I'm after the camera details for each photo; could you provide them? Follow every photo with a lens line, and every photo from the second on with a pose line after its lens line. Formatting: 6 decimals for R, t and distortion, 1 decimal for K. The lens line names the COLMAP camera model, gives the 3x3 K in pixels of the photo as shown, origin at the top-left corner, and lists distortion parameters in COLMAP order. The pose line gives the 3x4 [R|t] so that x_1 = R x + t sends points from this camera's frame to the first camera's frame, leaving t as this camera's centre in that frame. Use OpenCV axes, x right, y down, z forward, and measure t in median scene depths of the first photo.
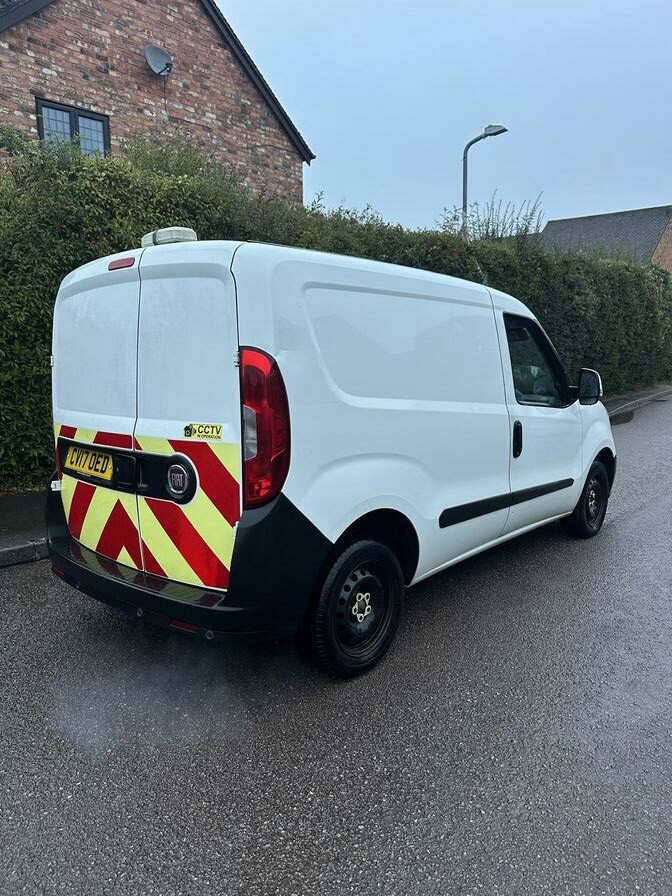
lens RADIAL K [[631.5, 0, 337.0], [0, 631.5, 452.4], [0, 0, 1]] dist [0.003193, -0.004268]
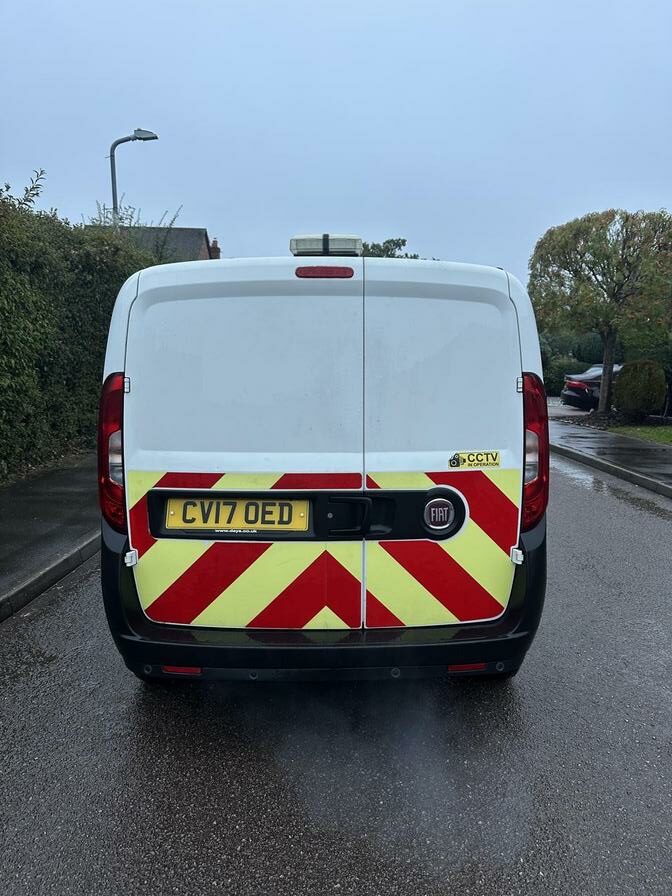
lens RADIAL K [[643.7, 0, 344.5], [0, 643.7, 444.9], [0, 0, 1]] dist [-0.004970, -0.006623]
pose [[0.742433, -0.071165, 0.666130, -0.968076], [0.087273, 0.996142, 0.009152, -0.078404], [-0.664211, 0.051340, 0.745780, 0.375730]]
